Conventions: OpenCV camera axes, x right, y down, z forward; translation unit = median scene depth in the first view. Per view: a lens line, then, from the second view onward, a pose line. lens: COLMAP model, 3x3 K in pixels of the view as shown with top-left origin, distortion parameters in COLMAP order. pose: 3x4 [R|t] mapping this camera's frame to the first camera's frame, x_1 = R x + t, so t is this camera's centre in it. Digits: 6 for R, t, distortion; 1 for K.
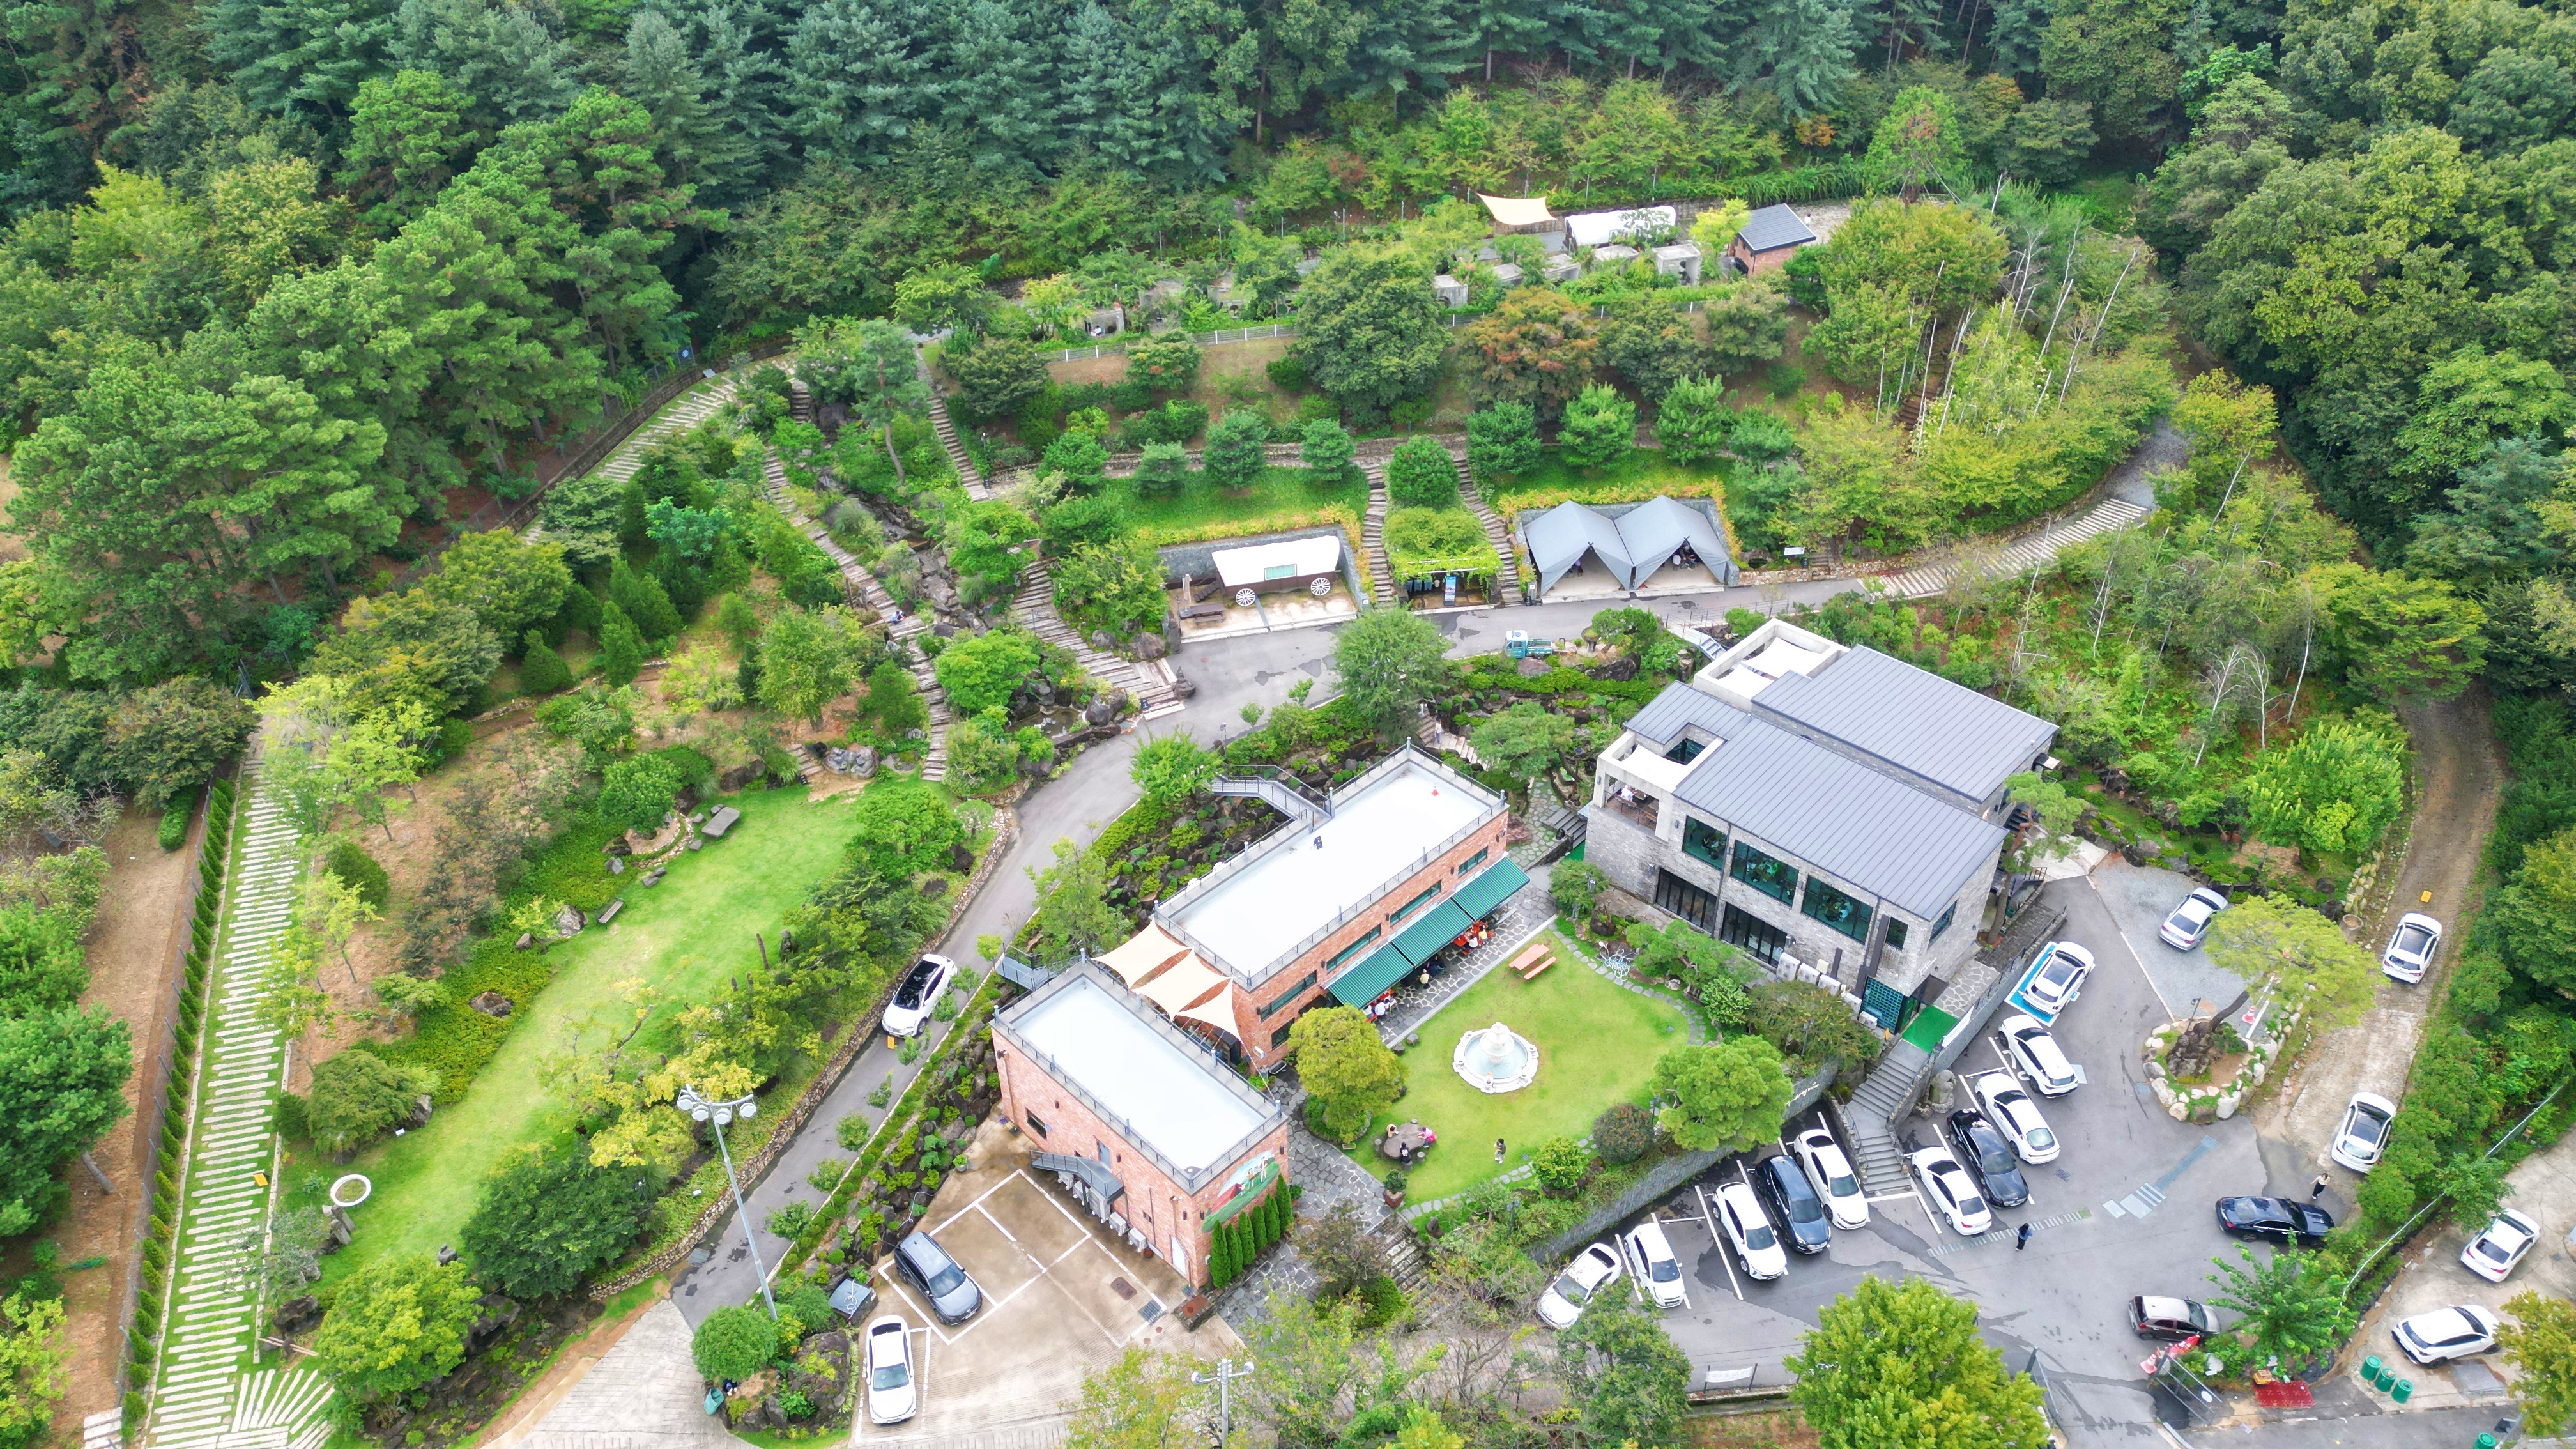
lens RADIAL K [[1800.8, 0, 1284.6], [0, 1800.8, 725.2], [0, 0, 1]] dist [0.044420, -0.035516]
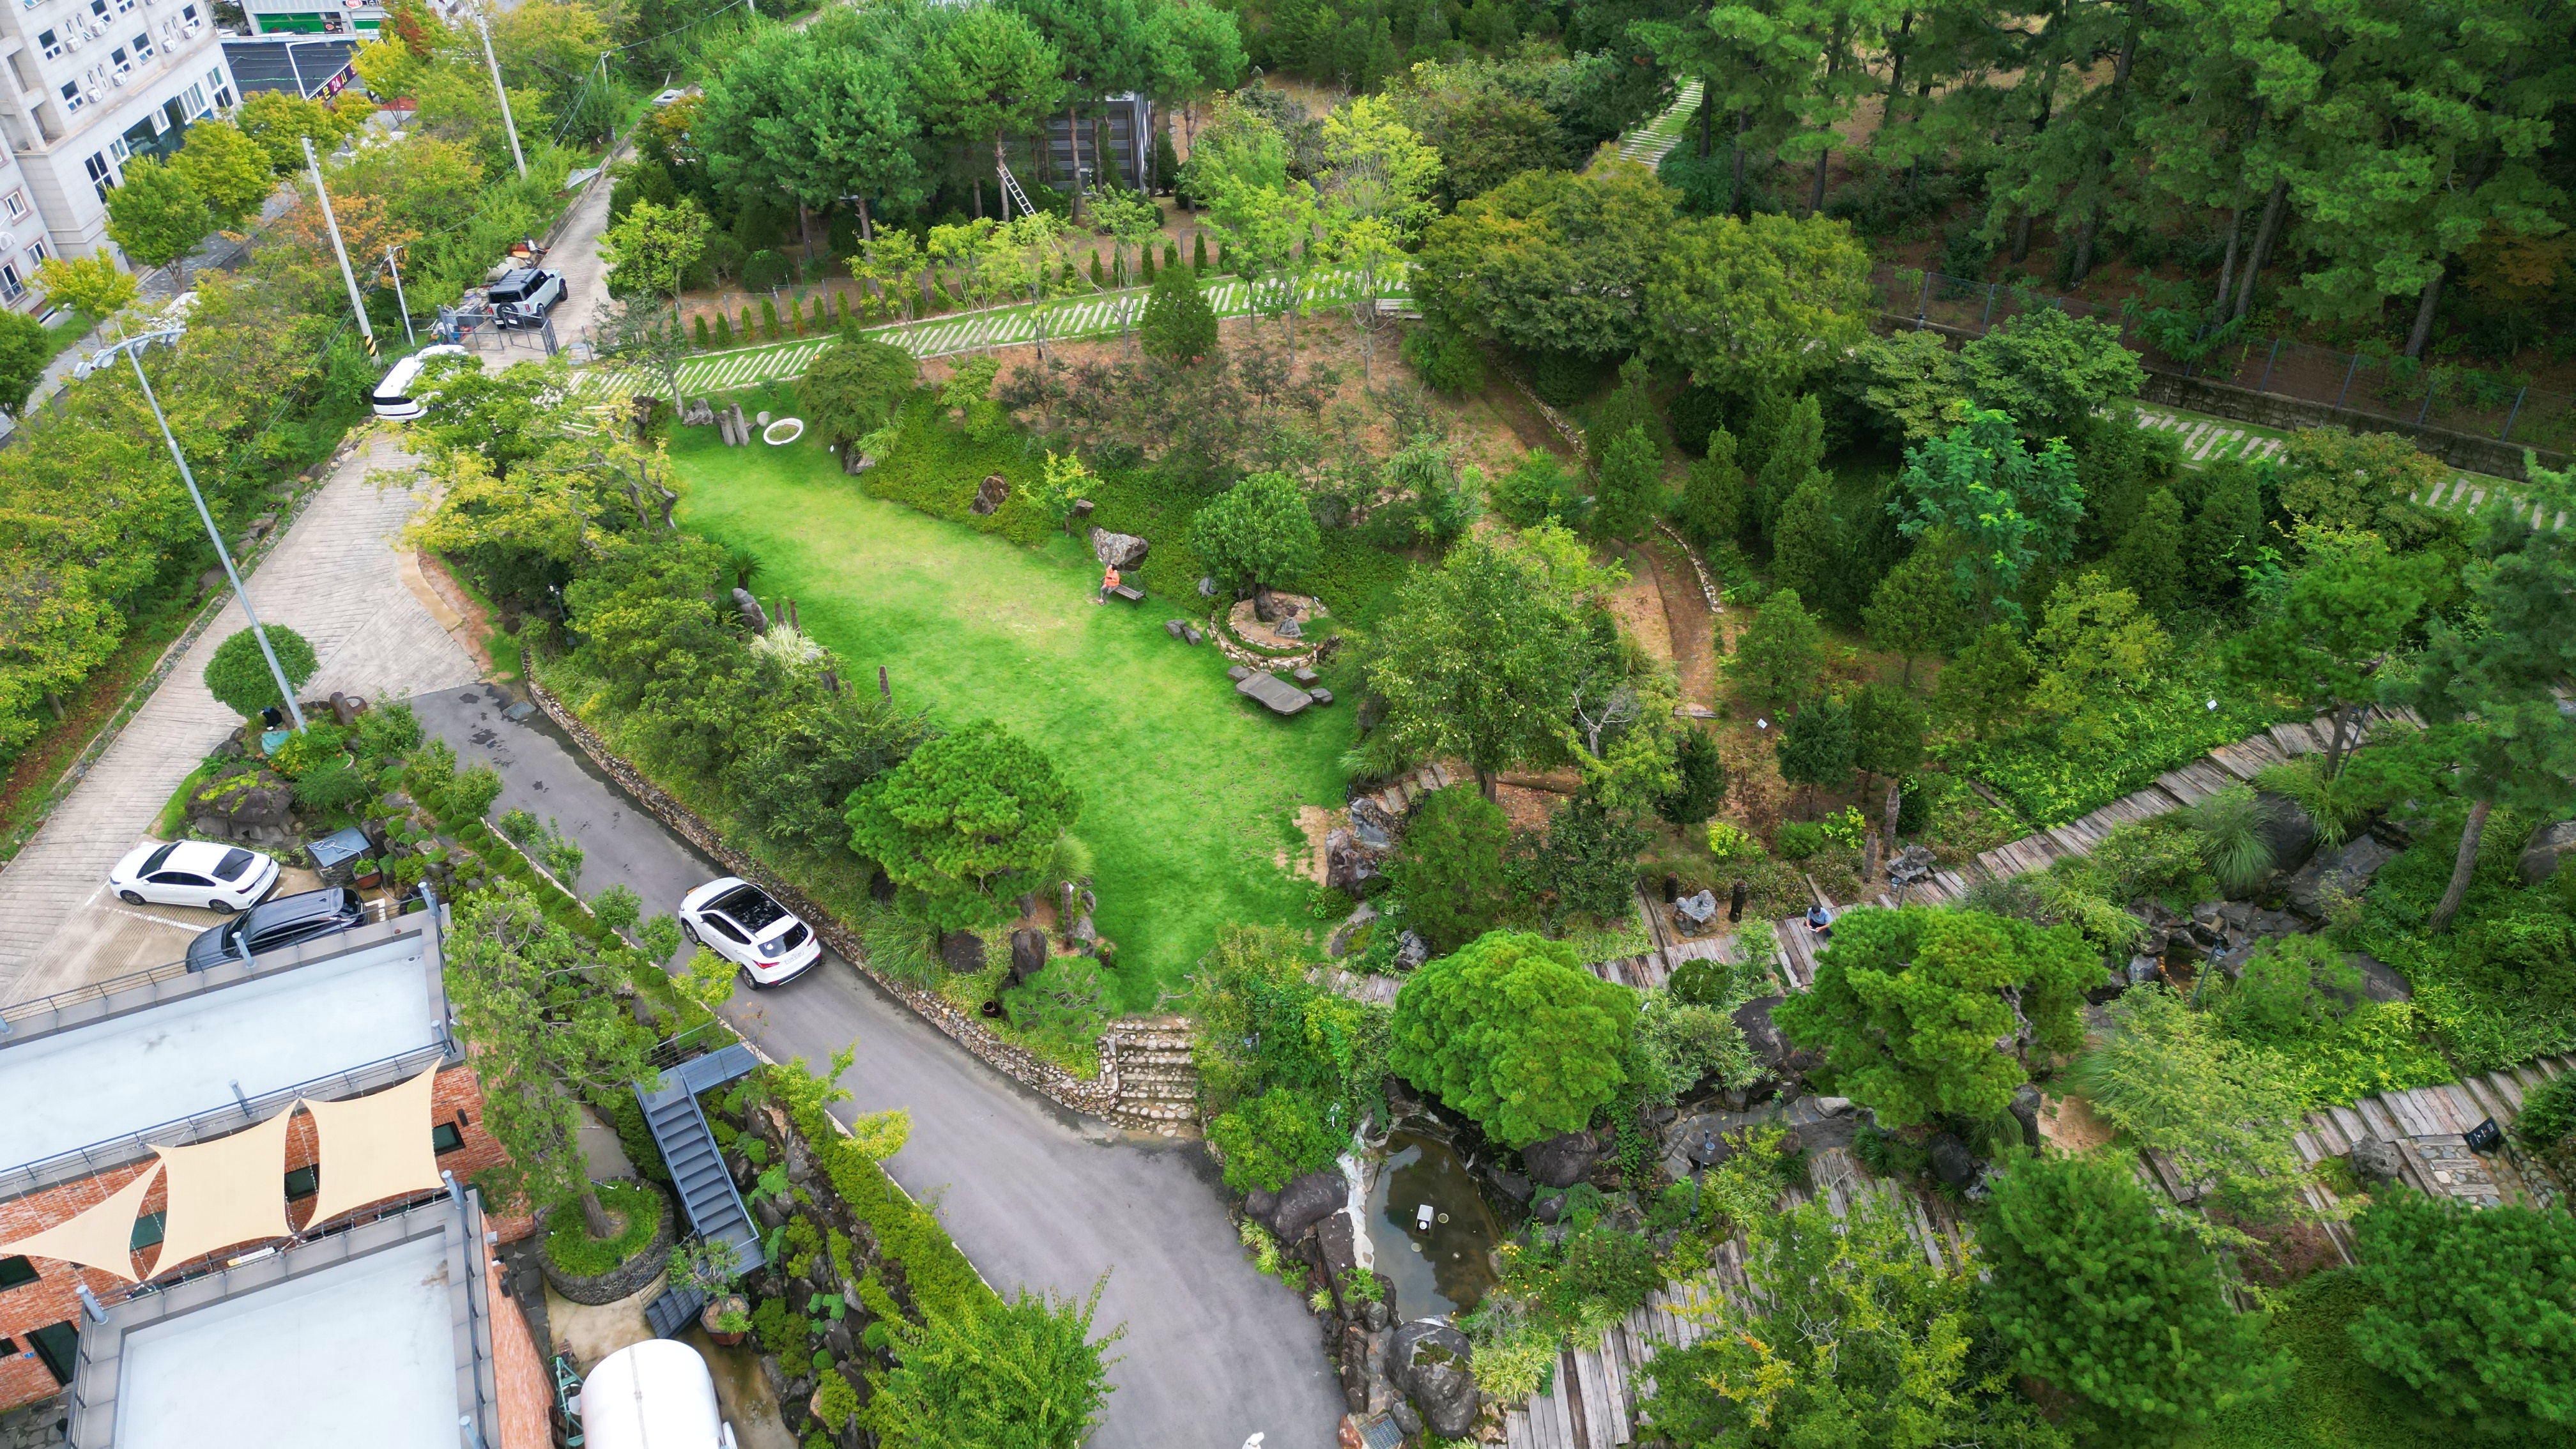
lens RADIAL K [[1800.8, 0, 1287.5], [0, 1800.8, 737.9], [0, 0, 1]] dist [0.044420, -0.035516]
pose [[-0.355679, 0.582648, -0.730763, 0.085927], [-0.547354, 0.503913, 0.668188, -0.268423], [0.757559, 0.637646, 0.139684, 0.804660]]
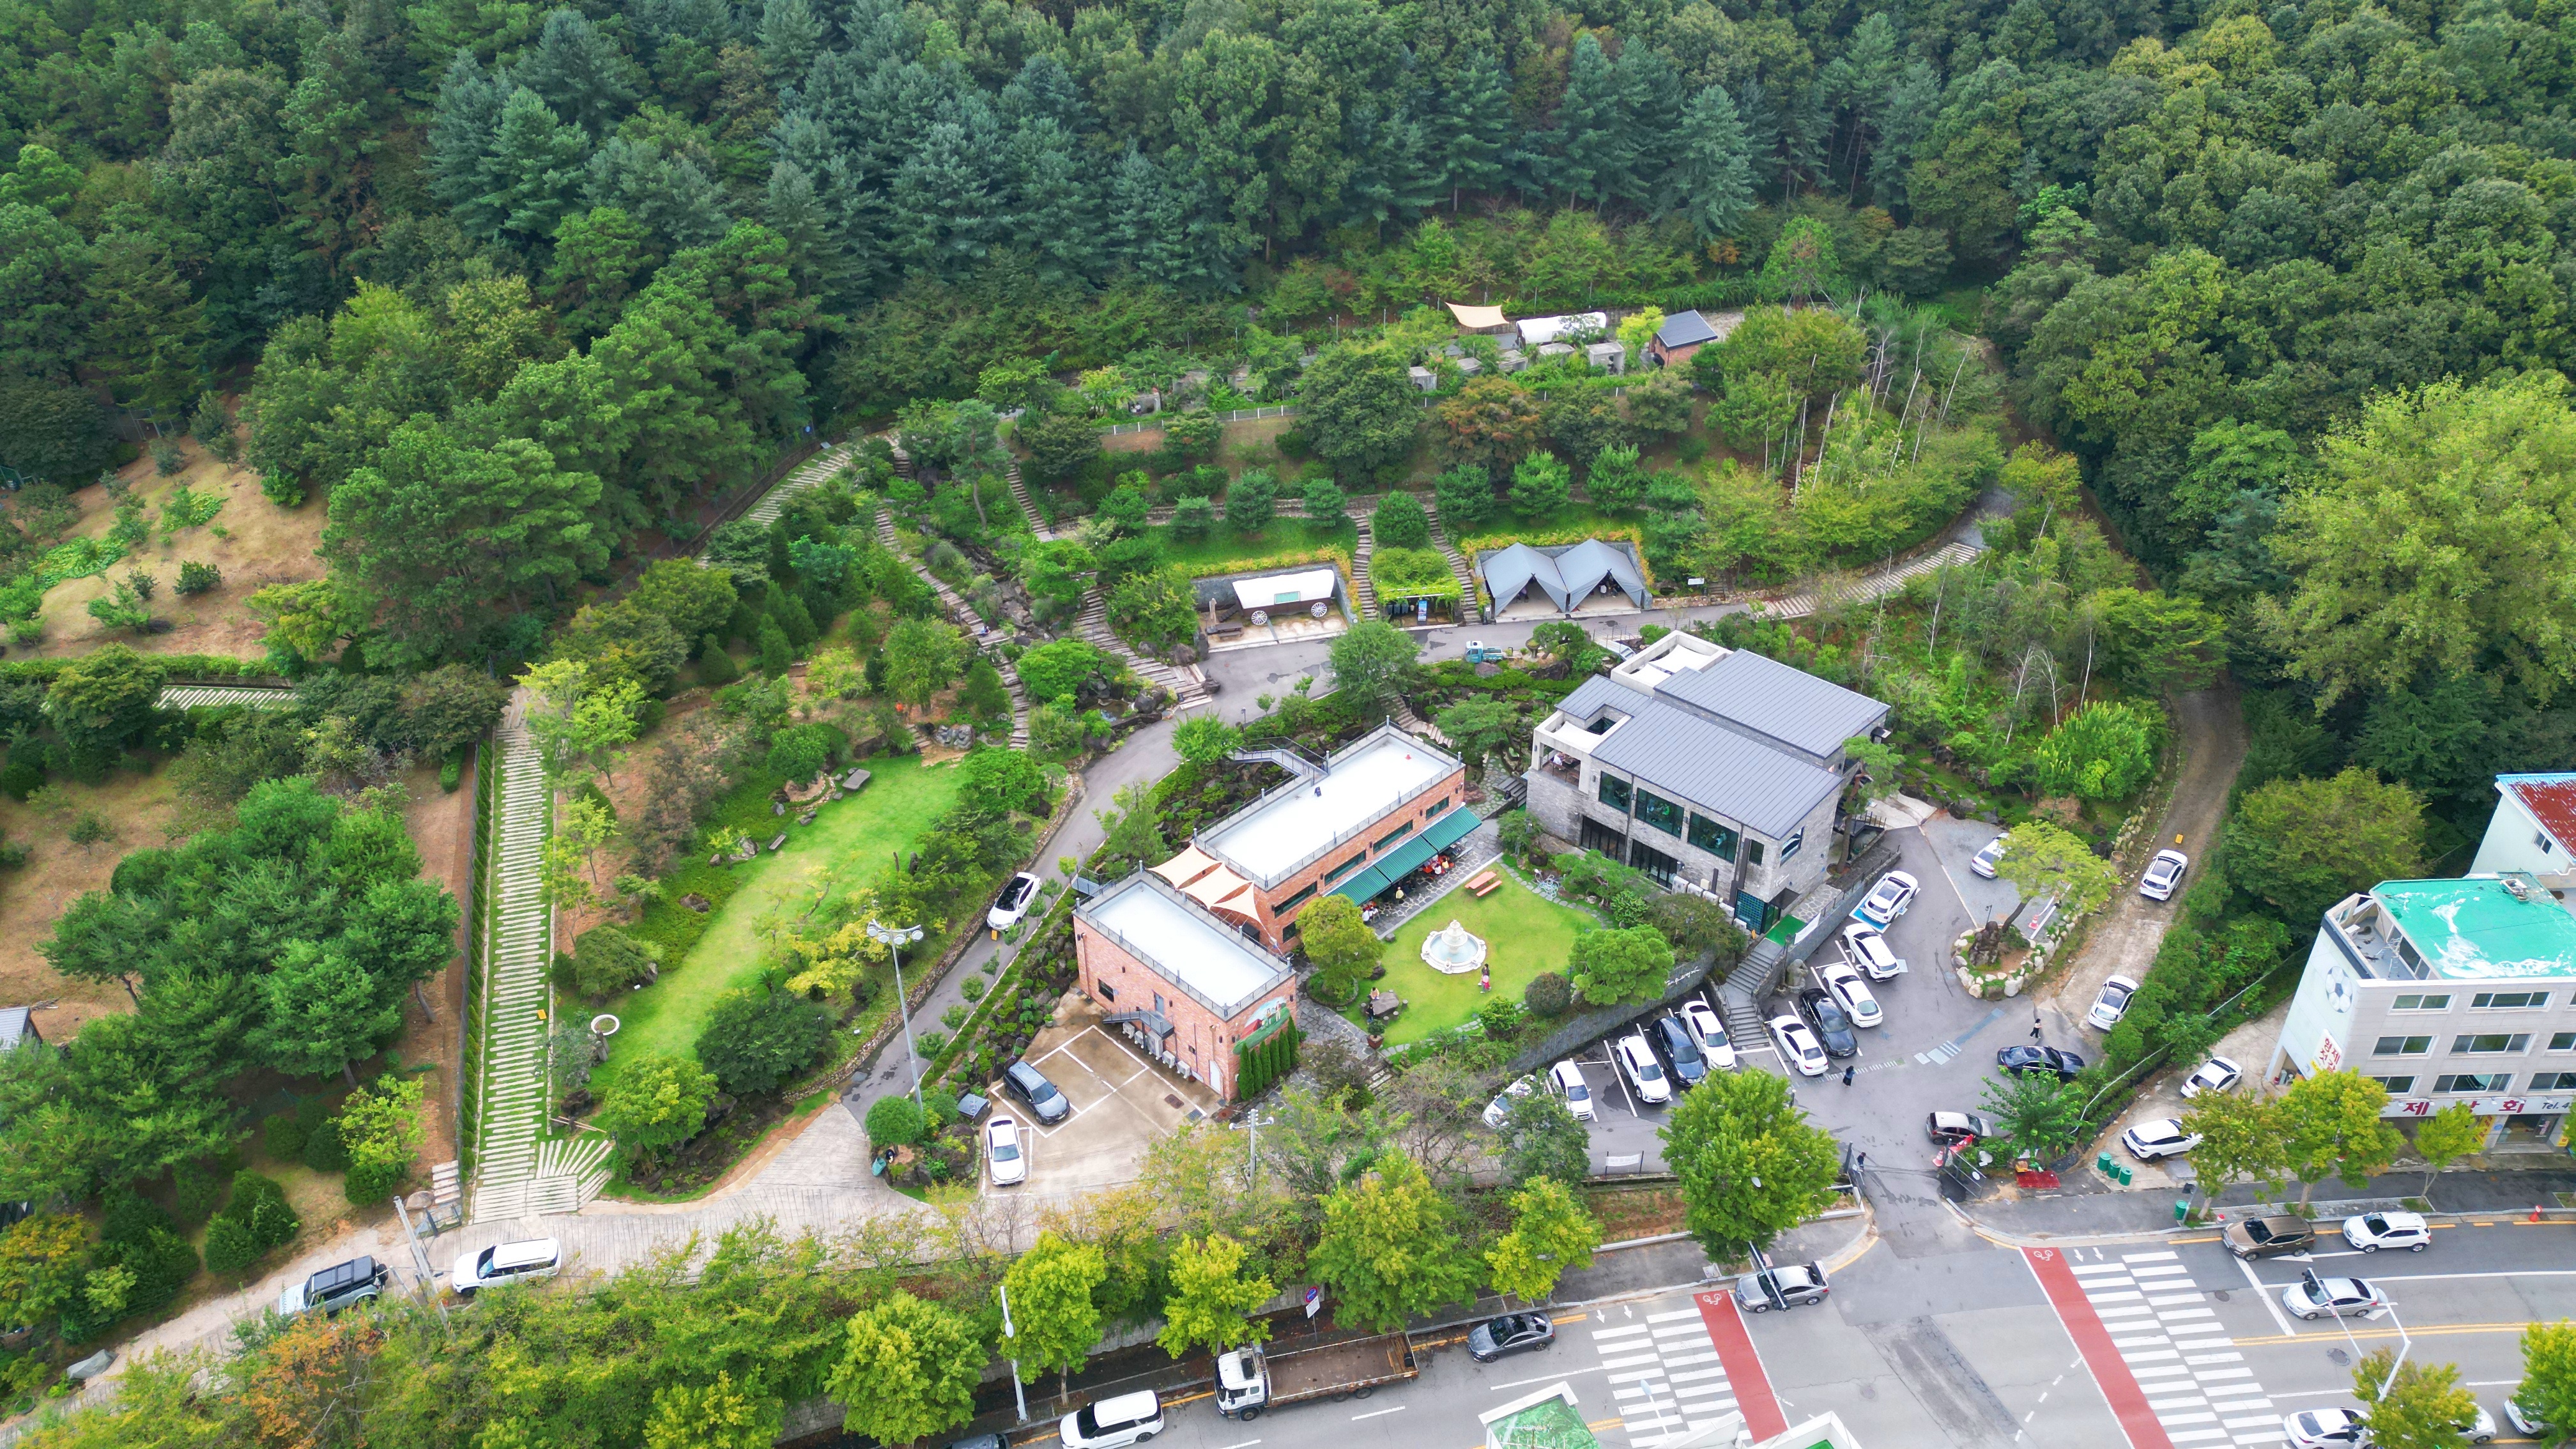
lens RADIAL K [[1800.8, 0, 1286.3], [0, 1800.8, 733.8], [0, 0, 1]] dist [0.044420, -0.035516]
pose [[0.999997, -0.001452, 0.001984, -0.005600], [0.001558, 0.998495, -0.054825, 0.079266], [-0.001902, 0.054828, 0.998494, -0.251158]]
